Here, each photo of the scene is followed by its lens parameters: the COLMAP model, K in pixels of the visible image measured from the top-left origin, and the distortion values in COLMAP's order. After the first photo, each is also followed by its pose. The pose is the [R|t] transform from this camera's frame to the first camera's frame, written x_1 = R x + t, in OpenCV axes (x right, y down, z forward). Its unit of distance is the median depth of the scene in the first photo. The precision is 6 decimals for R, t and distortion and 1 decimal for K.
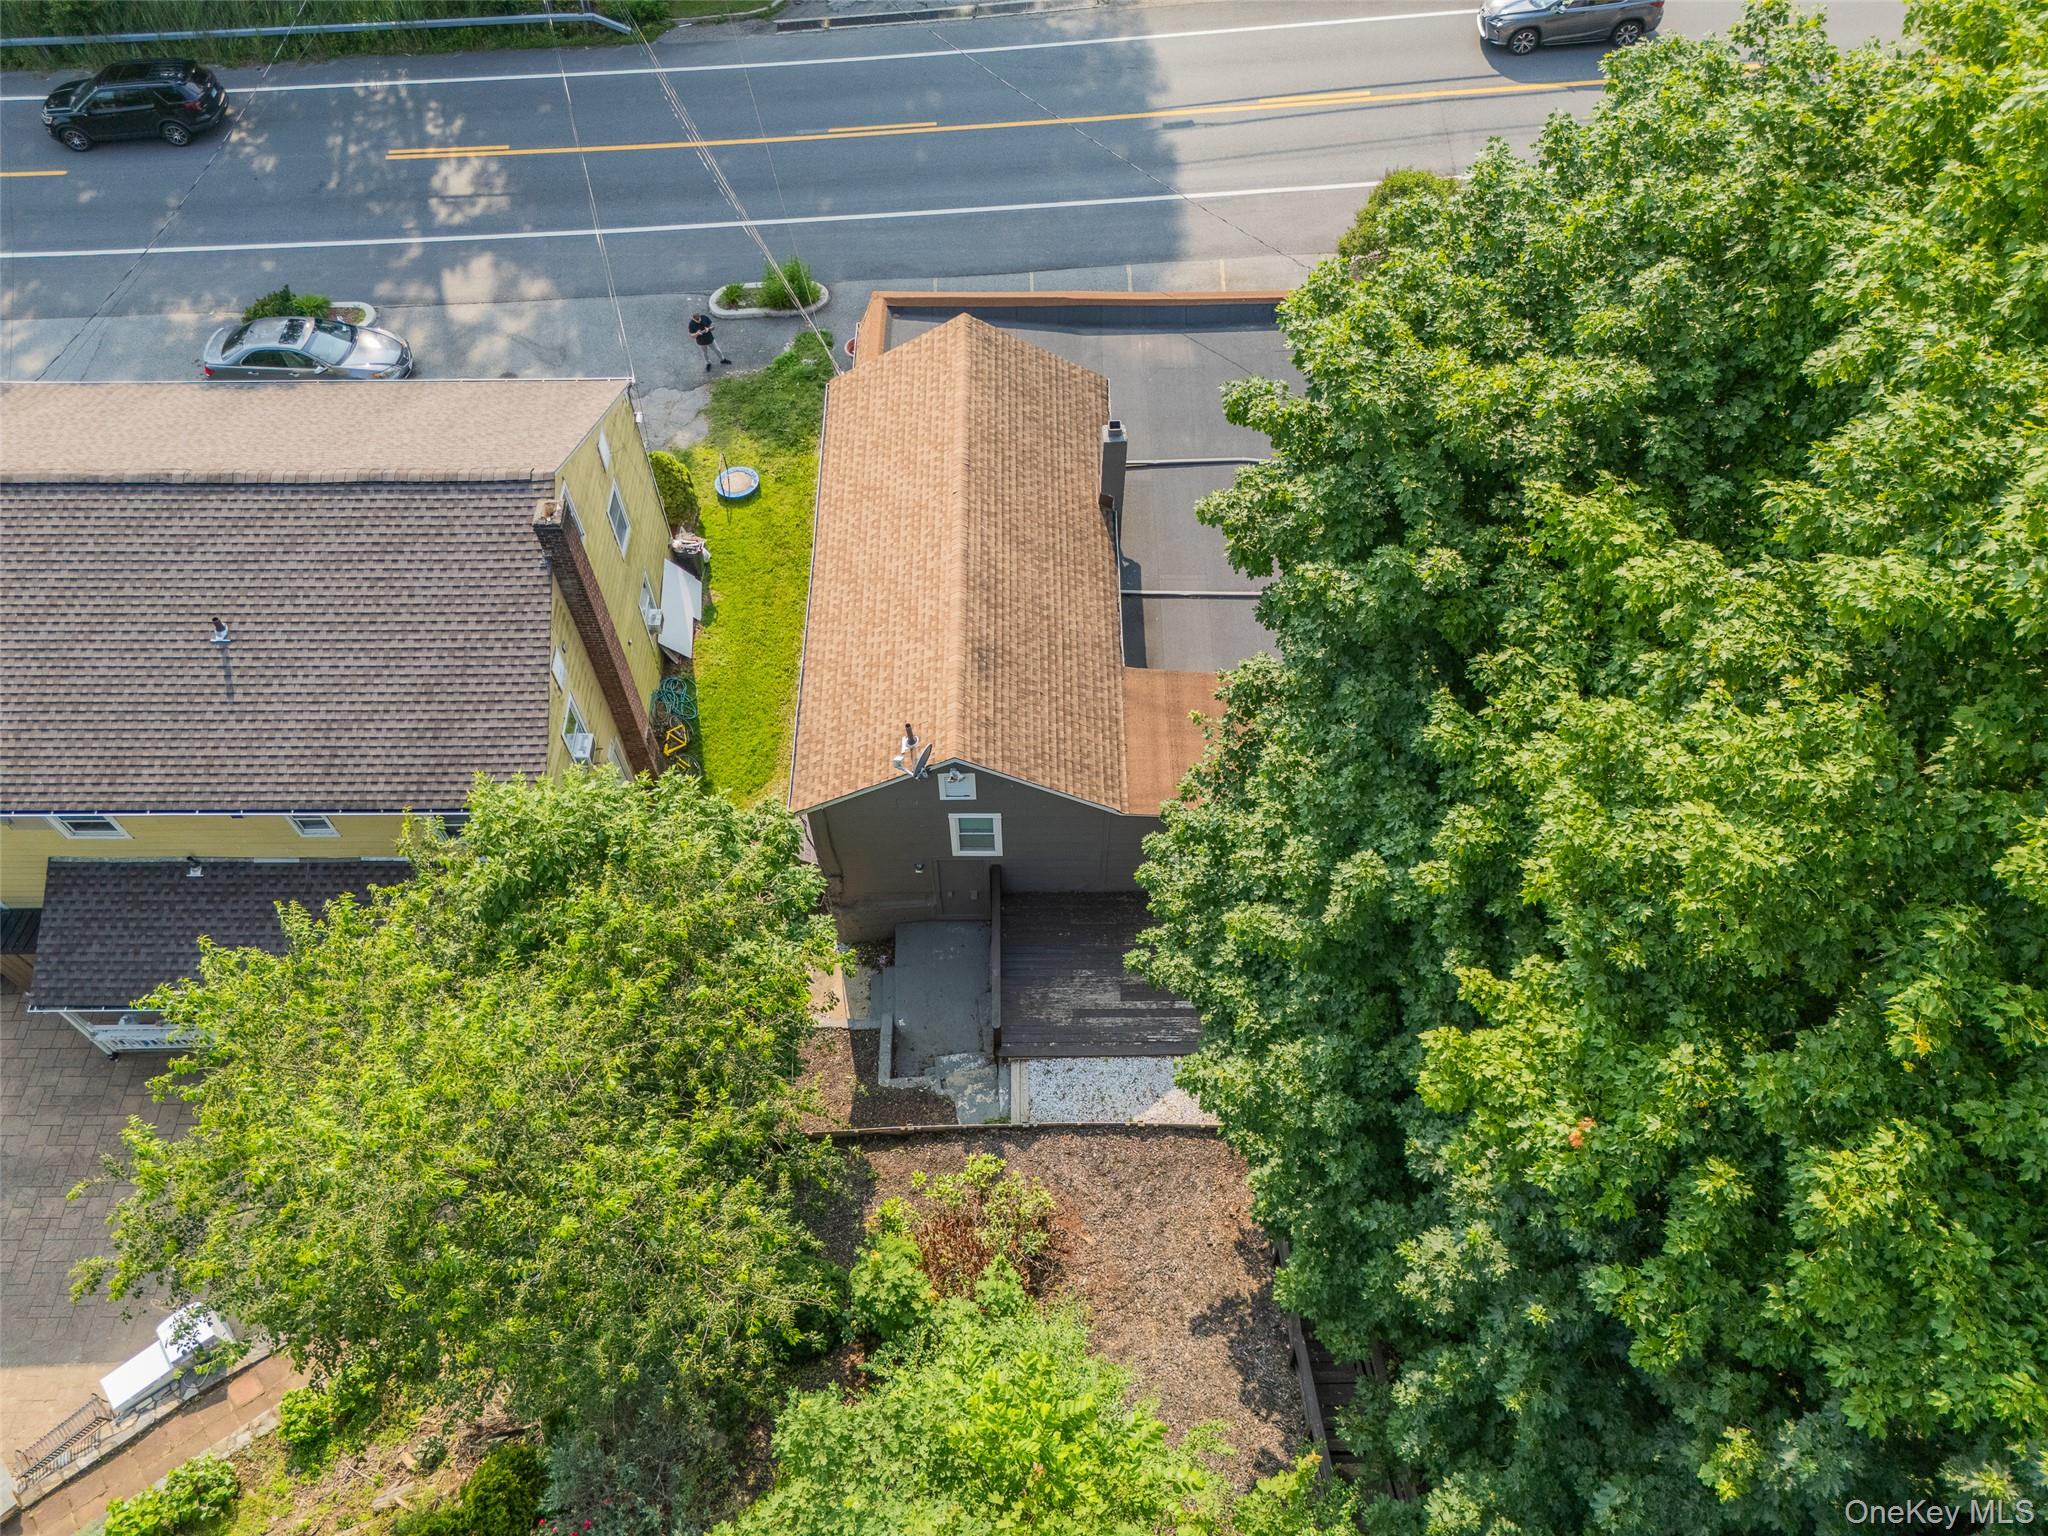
lens RADIAL K [[1521.3, 0, 1022.9], [0, 1521.3, 753.5], [0, 0, 1]] dist [0.067216, -0.055457]
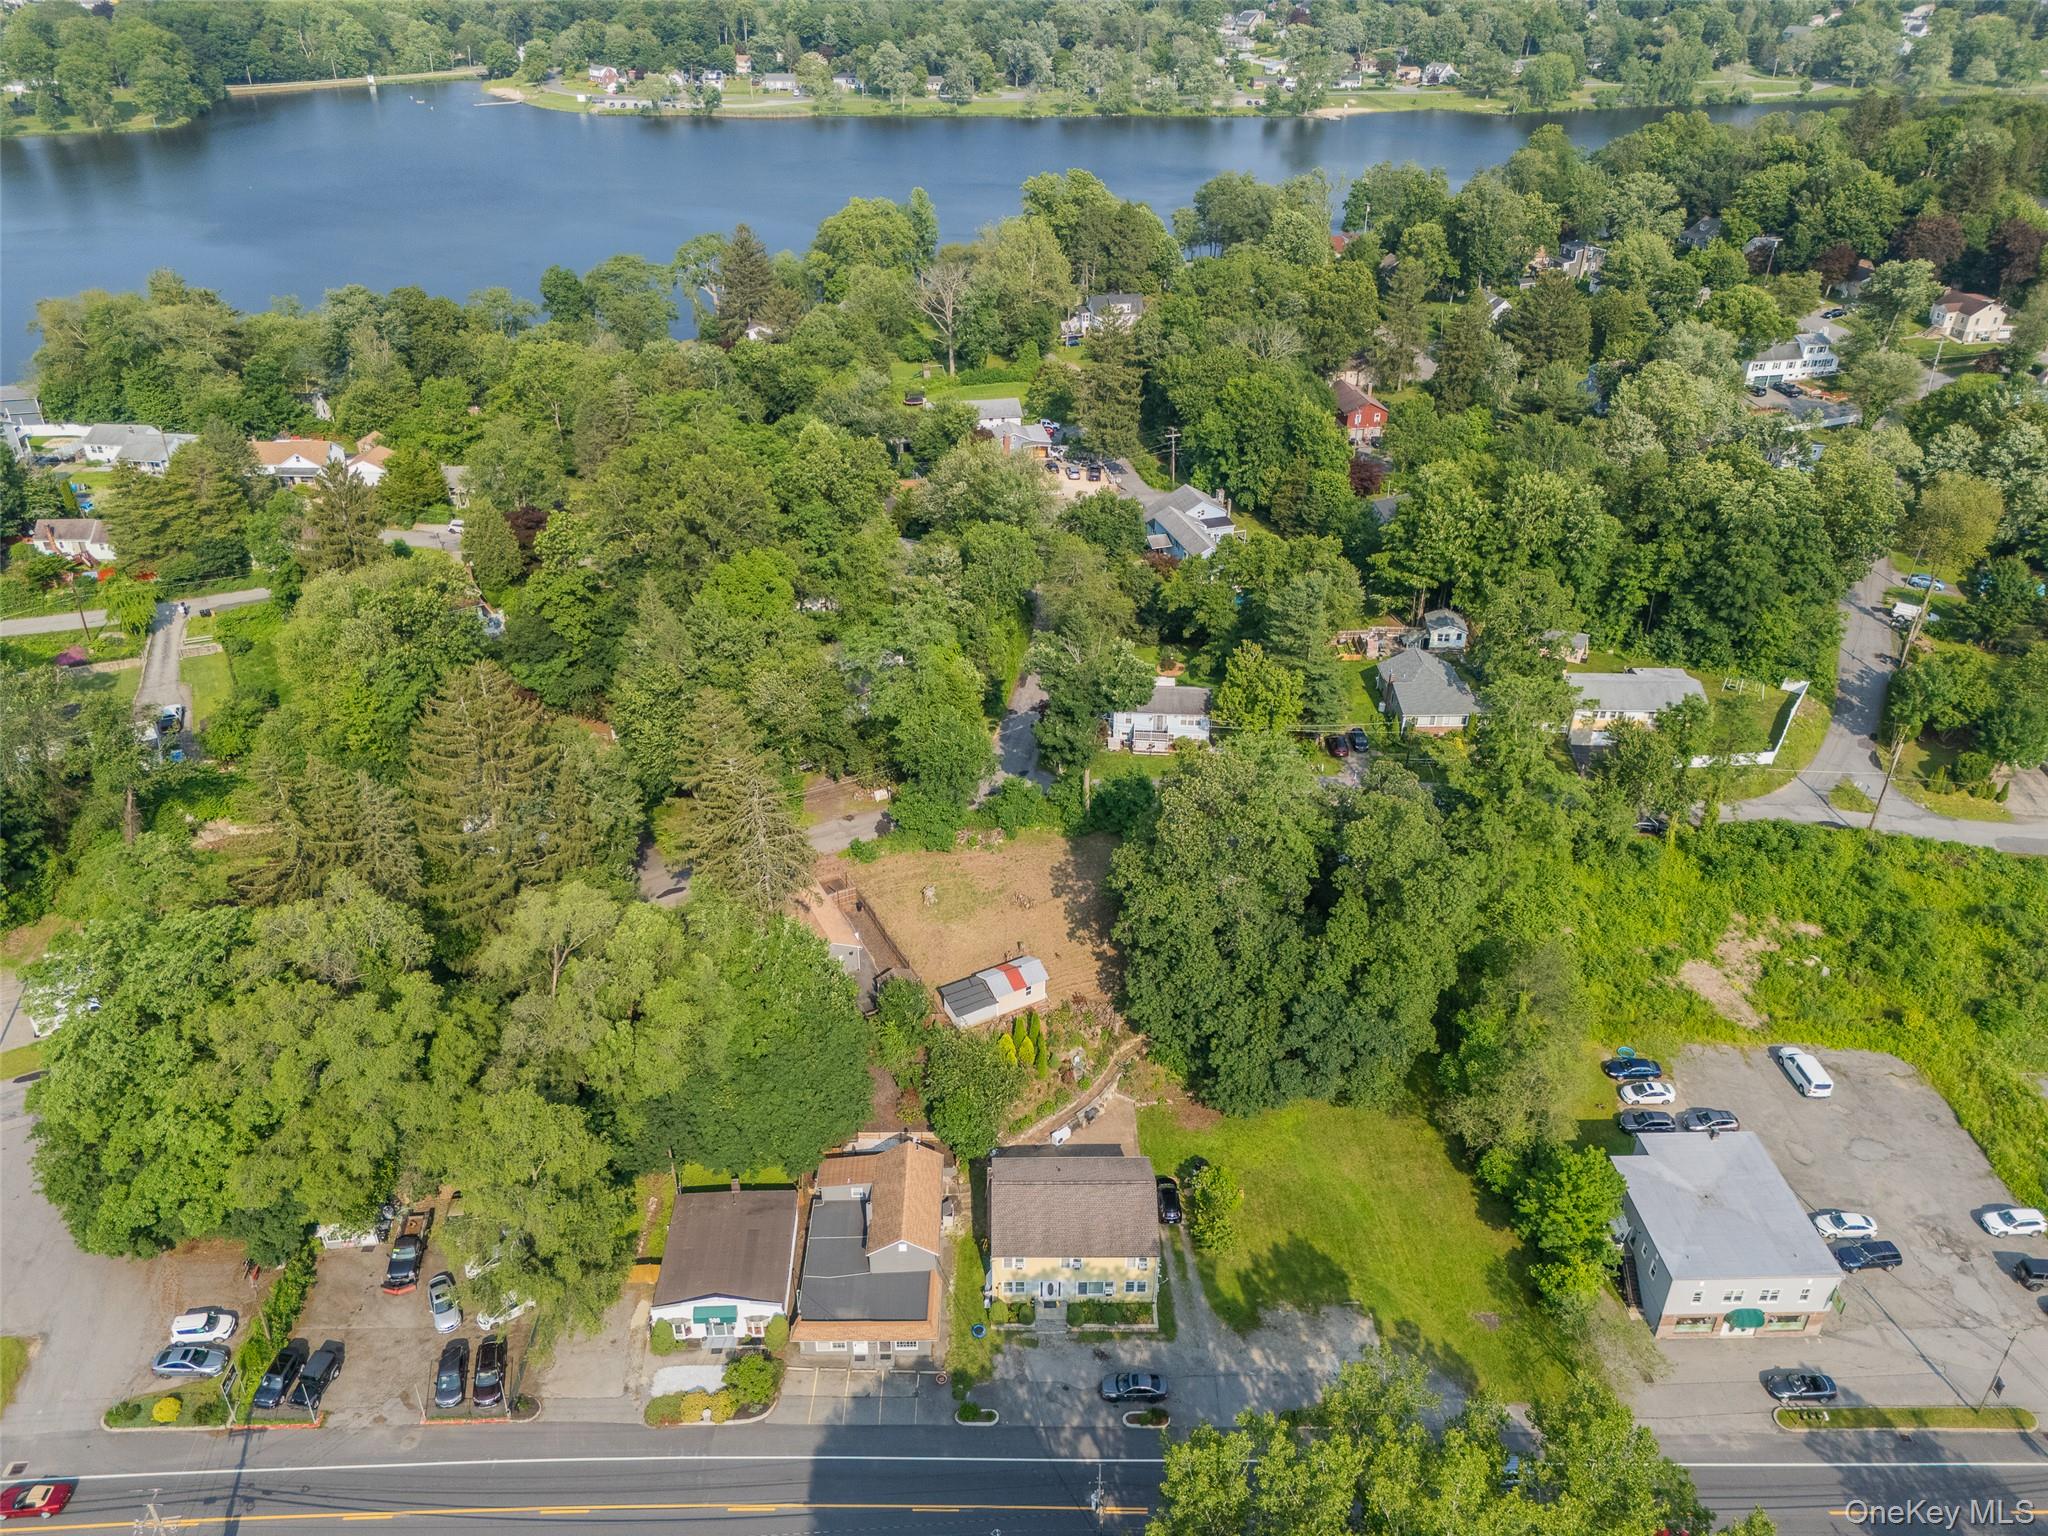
lens RADIAL K [[1521.3, 0, 1021.7], [0, 1521.3, 766.0], [0, 0, 1]] dist [0.067216, -0.055457]
pose [[-0.999916, 0.011026, -0.006874, -0.382725], [-0.006193, 0.060724, 0.998135, -4.933925], [0.011423, 0.998094, -0.060651, 0.024214]]
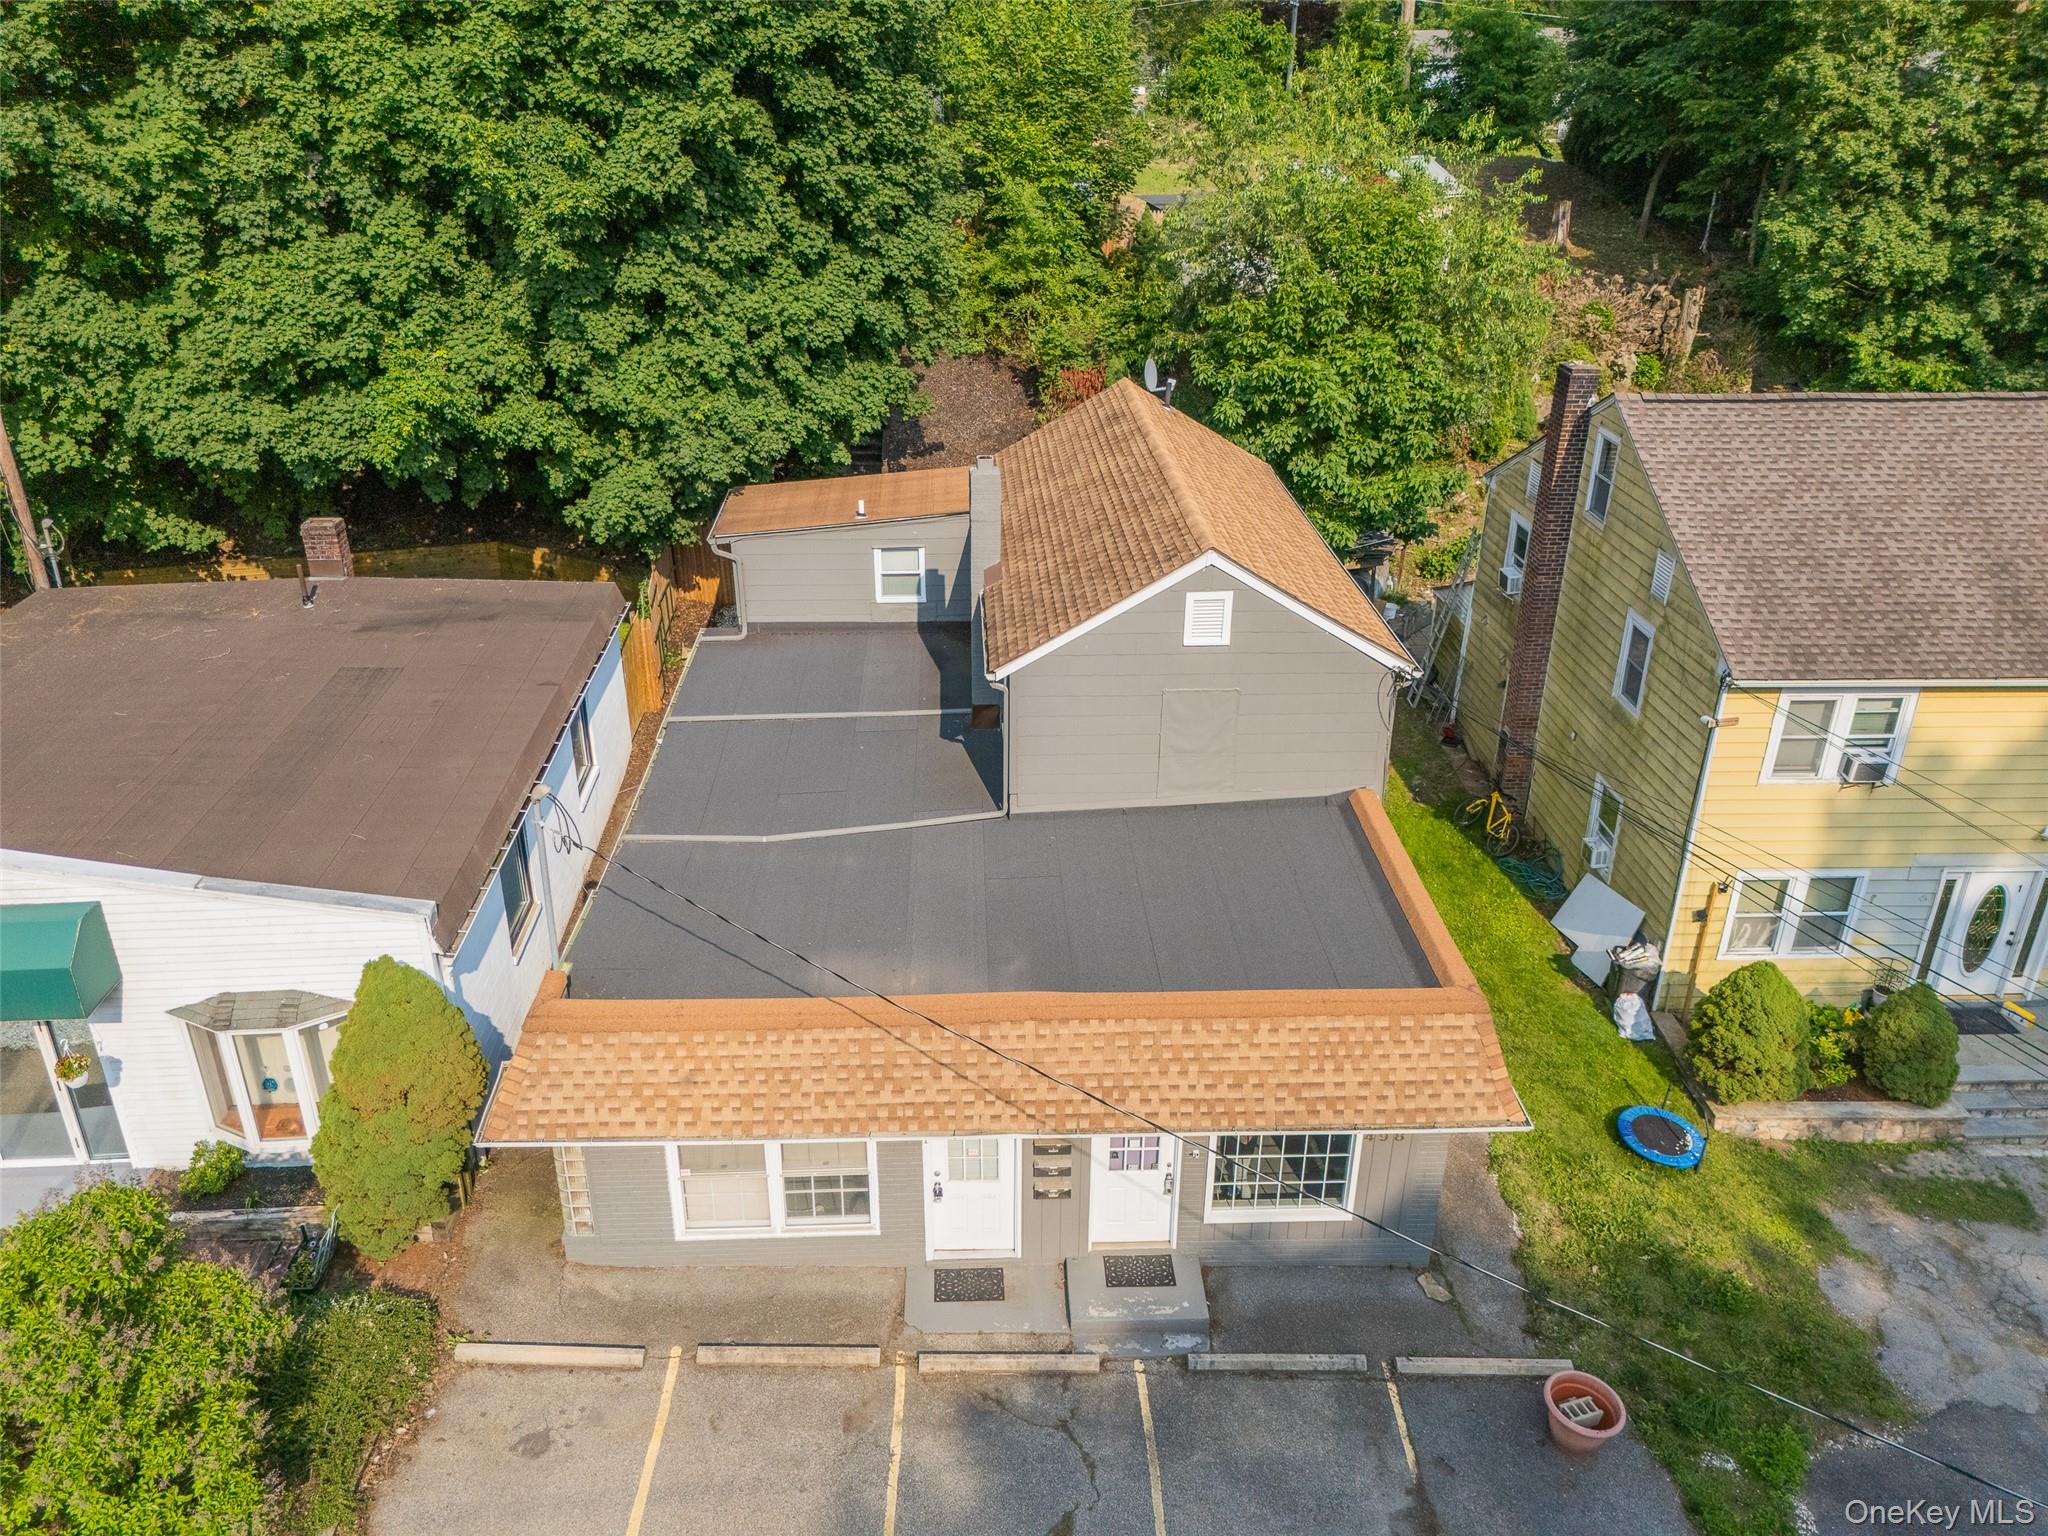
lens RADIAL K [[1521.3, 0, 1020.0], [0, 1521.3, 764.4], [0, 0, 1]] dist [0.067216, -0.055457]
pose [[-0.999297, 0.022800, -0.029762, 0.070800], [-0.025862, 0.155543, 0.987491, -1.037655], [0.027144, 0.987566, -0.154844, 1.356275]]
